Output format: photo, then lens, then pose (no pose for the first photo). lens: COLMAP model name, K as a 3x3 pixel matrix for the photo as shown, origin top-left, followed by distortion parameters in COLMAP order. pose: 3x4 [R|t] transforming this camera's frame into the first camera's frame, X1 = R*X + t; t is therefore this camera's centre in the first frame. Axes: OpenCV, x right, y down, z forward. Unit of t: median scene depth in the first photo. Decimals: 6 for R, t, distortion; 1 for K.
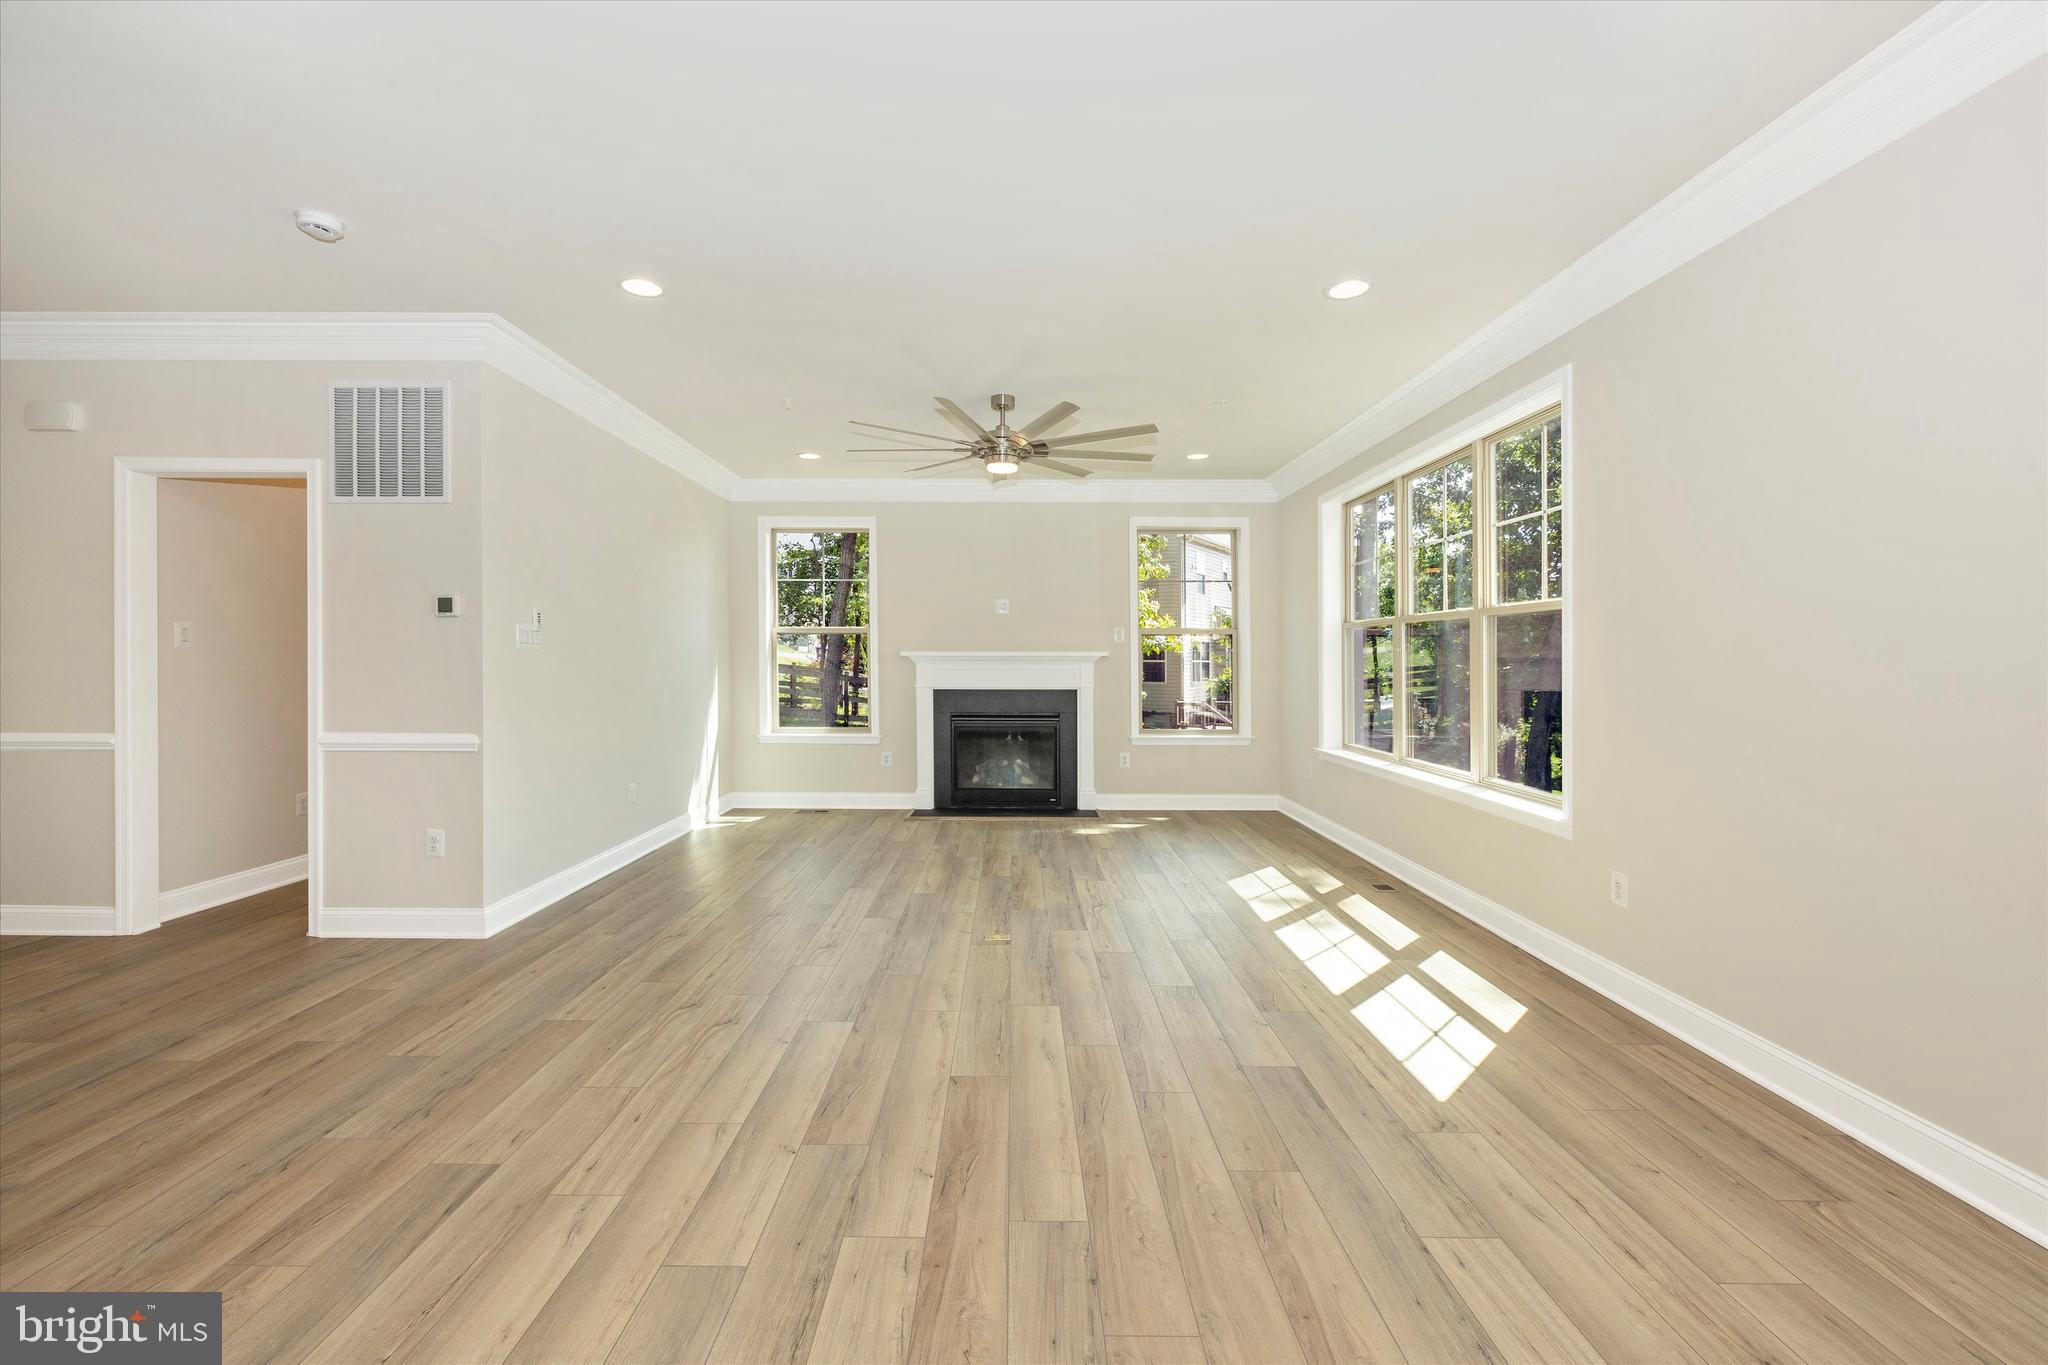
lens RADIAL K [[863.6, 0, 1002.4], [0, 863.6, 650.1], [0, 0, 1]] dist [-0.000724, 0.000633]
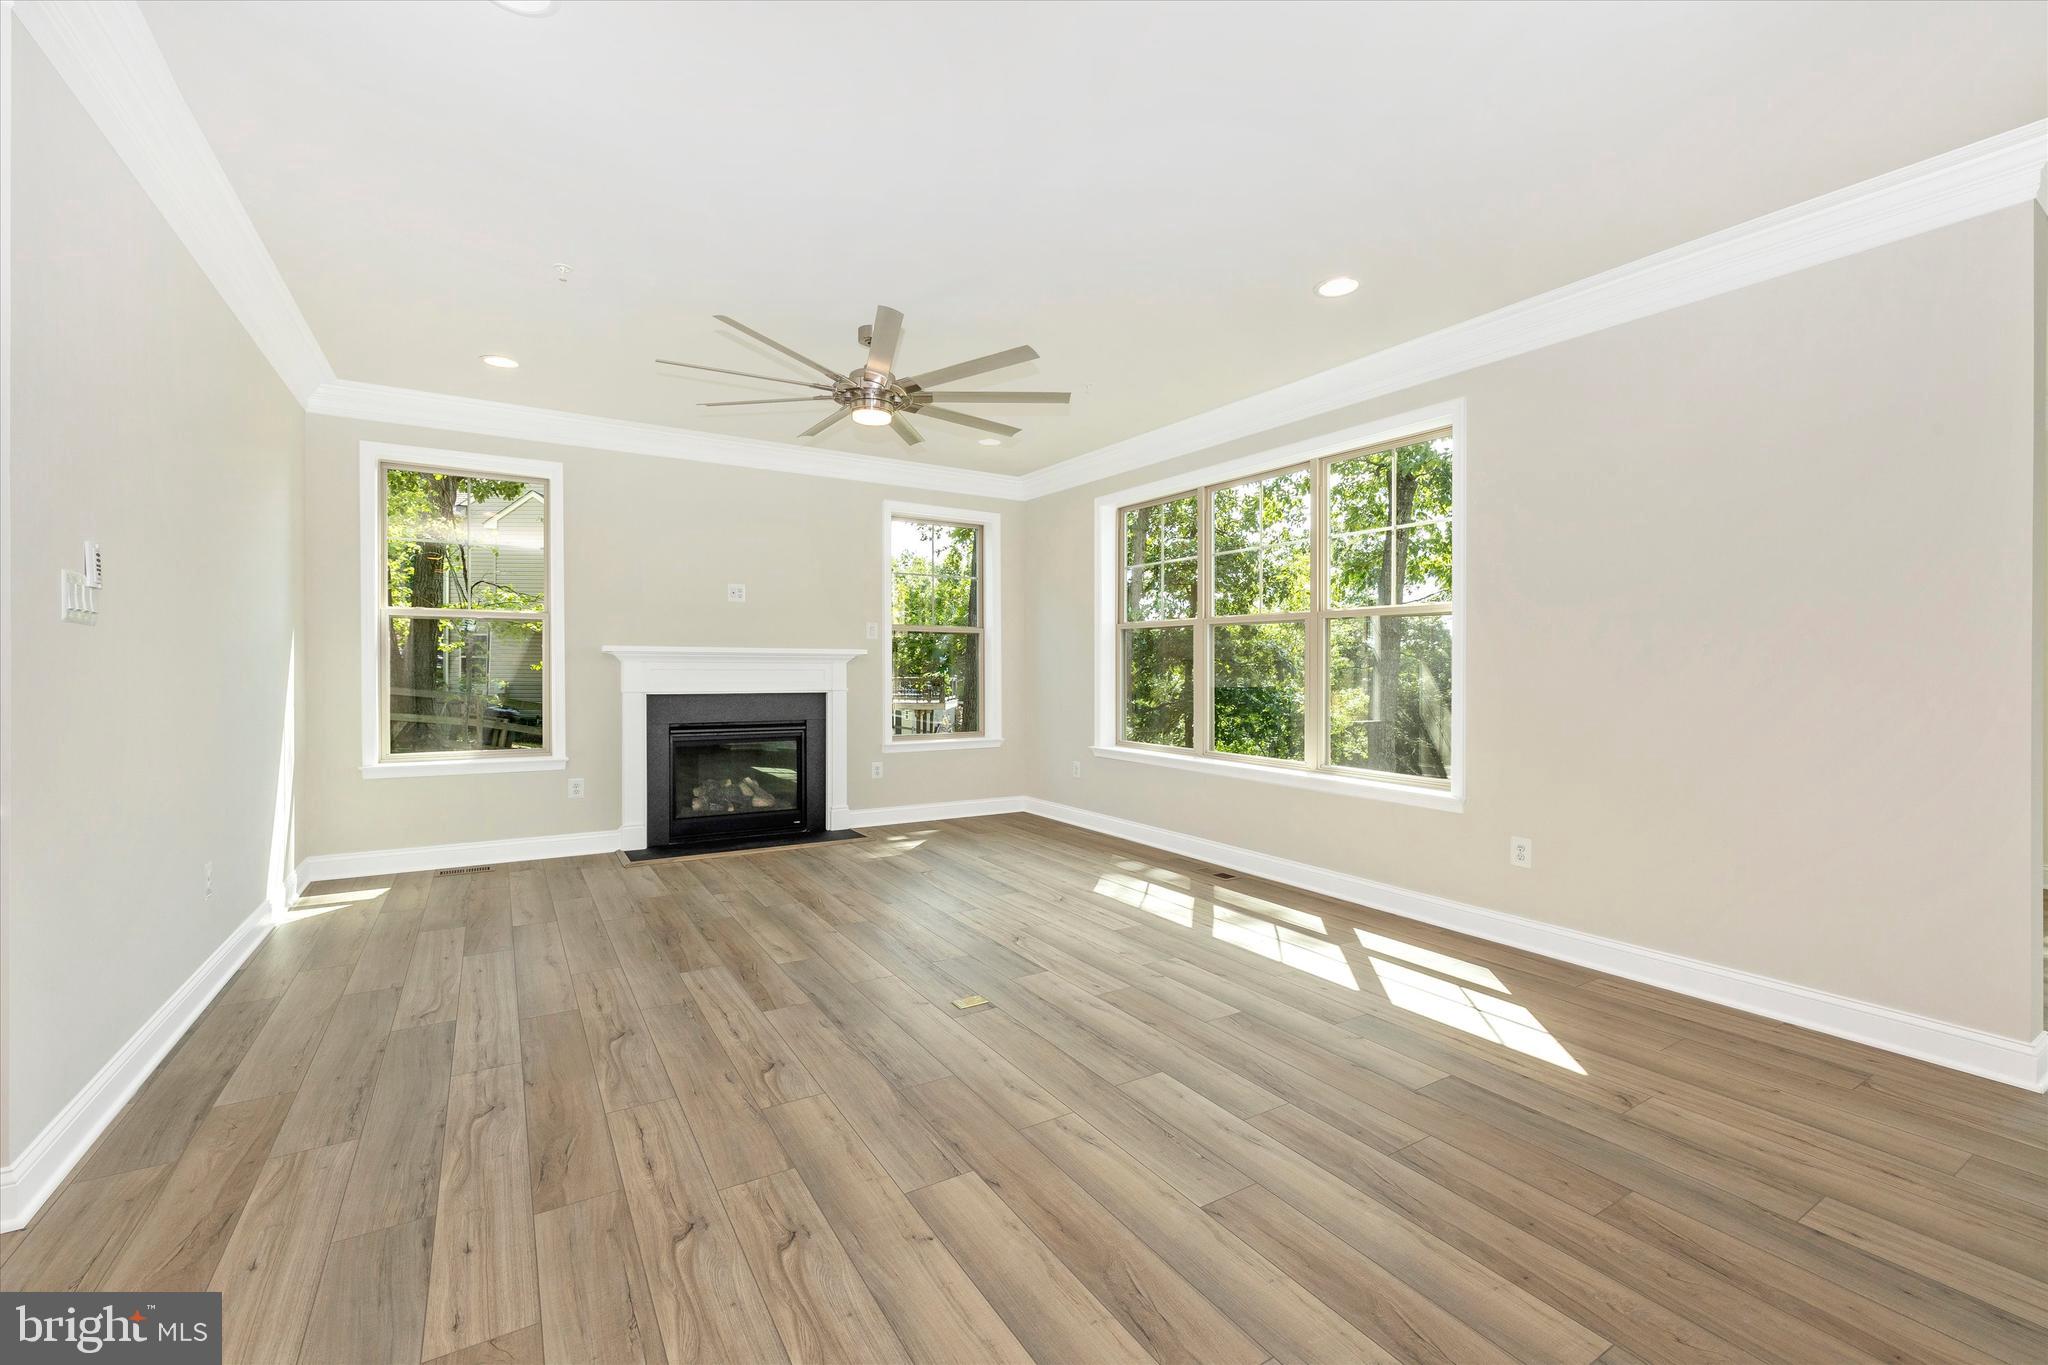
lens RADIAL K [[859.7, 0, 1033.8], [0, 859.7, 653.3], [0, 0, 1]] dist [-0.000375, -0.000488]
pose [[0.842380, 0.011647, 0.538758, -0.417167], [-0.010368, 0.999932, -0.005406, 0.018464], [-0.538784, -0.001032, 0.842443, 0.330314]]
